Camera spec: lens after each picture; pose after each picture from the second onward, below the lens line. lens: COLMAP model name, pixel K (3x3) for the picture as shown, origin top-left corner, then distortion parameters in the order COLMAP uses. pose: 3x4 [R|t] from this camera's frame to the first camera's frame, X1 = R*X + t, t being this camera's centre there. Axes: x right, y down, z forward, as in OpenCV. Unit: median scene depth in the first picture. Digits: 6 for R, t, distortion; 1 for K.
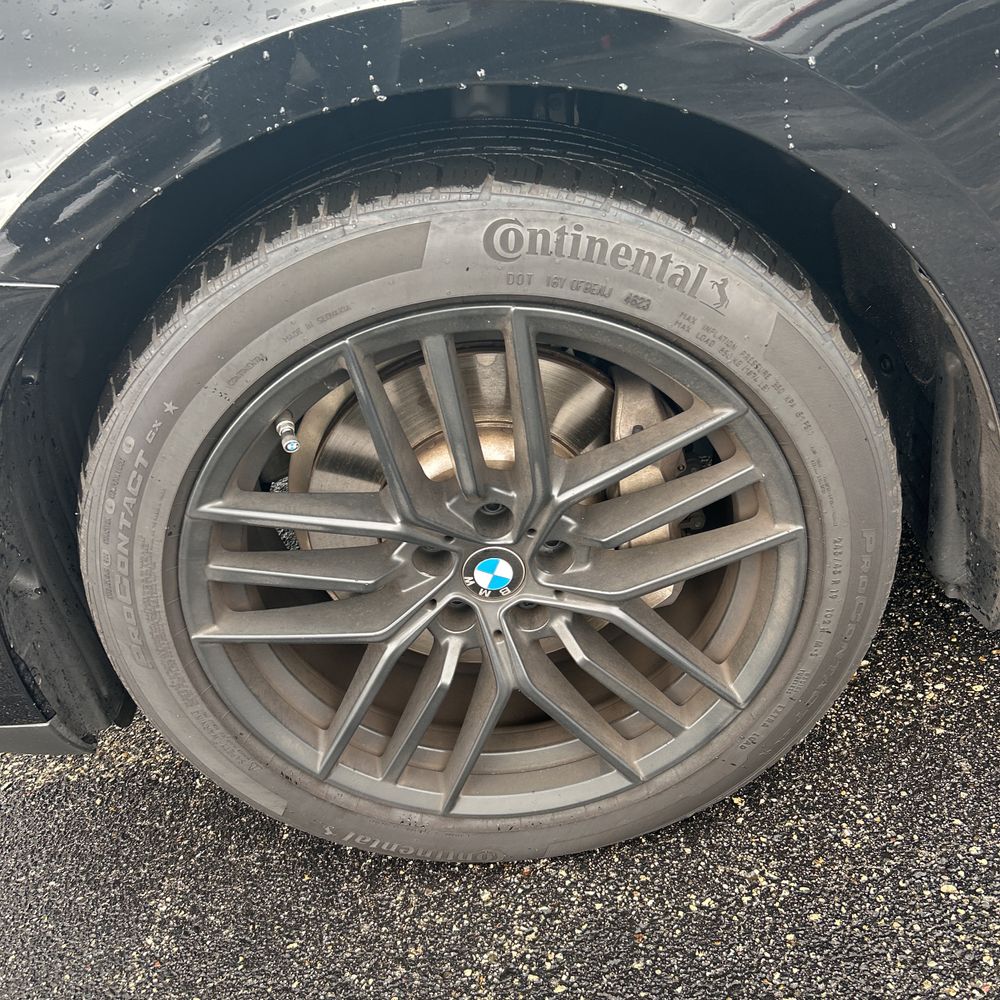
lens RADIAL K [[1004.2, 0, 489.7], [0, 1004.2, 495.5], [0, 0, 1]] dist [0.011919, 0.000000]
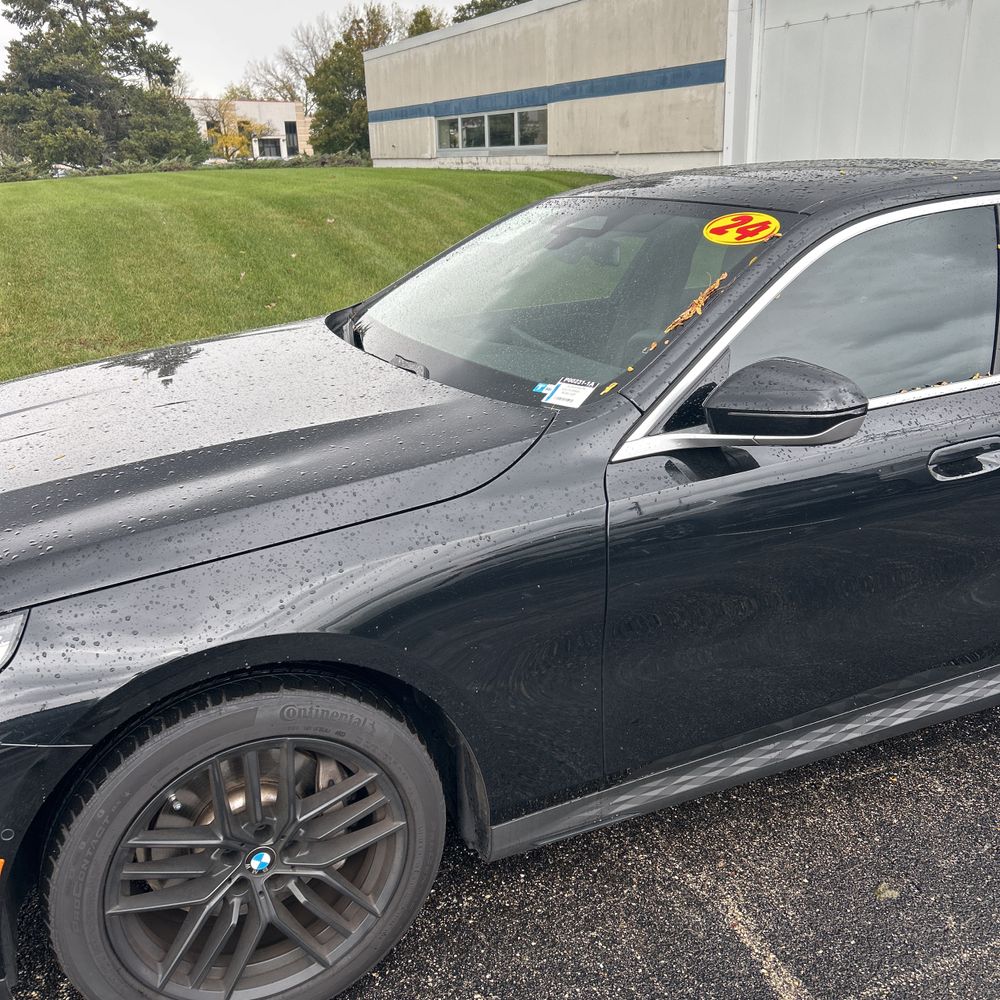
lens RADIAL K [[1004.2, 0, 491.0], [0, 1004.2, 507.3], [0, 0, 1]] dist [0.011919, 0.000000]
pose [[0.905814, 0.036974, 0.422059, -0.454203], [0.070629, 0.969067, -0.236476, -0.098816], [-0.417747, 0.244013, 0.875183, -1.127051]]
